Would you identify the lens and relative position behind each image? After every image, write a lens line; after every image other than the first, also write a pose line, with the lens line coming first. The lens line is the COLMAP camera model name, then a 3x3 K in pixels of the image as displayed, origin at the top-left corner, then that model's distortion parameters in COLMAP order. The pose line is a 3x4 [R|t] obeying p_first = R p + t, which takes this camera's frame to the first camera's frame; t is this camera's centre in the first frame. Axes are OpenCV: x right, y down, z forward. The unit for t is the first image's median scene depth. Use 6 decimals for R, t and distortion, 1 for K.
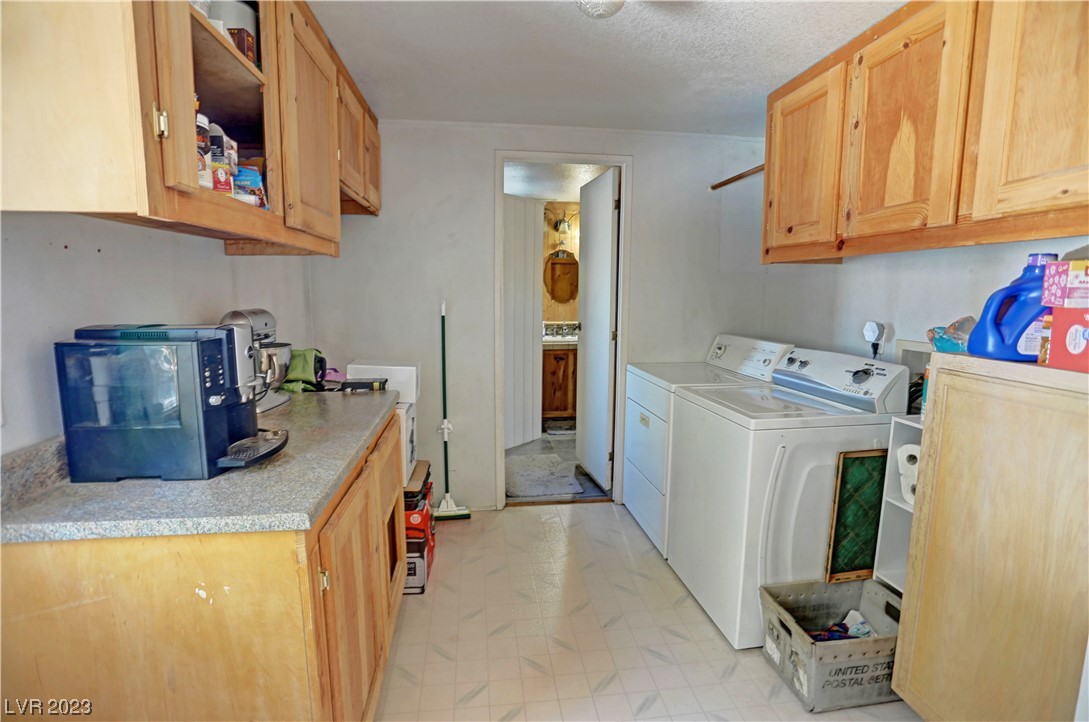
lens RADIAL K [[529.9, 0, 545.1], [0, 529.9, 364.0], [0, 0, 1]] dist [-0.048433, 0.001655]
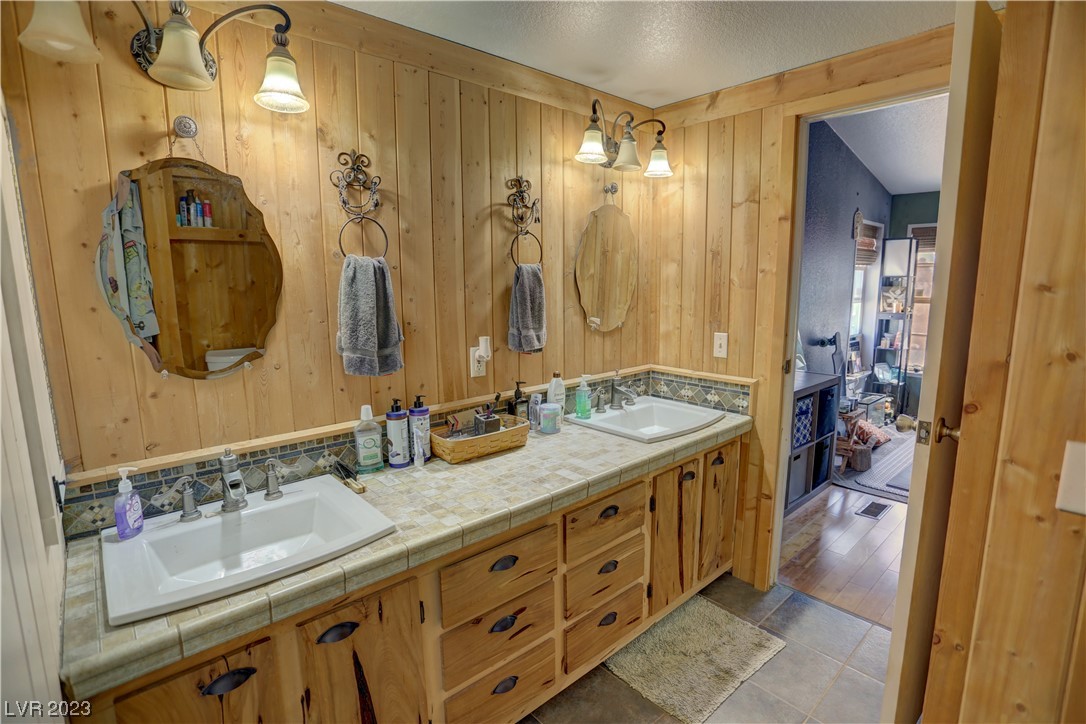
lens RADIAL K [[528.4, 0, 541.2], [0, 528.4, 363.6], [0, 0, 1]] dist [-0.048433, 0.001655]
pose [[0.828796, -0.099846, 0.550571, 0.029098], [0.091252, 0.994896, 0.043058, -0.118839], [-0.552060, 0.014554, 0.833677, 0.705439]]
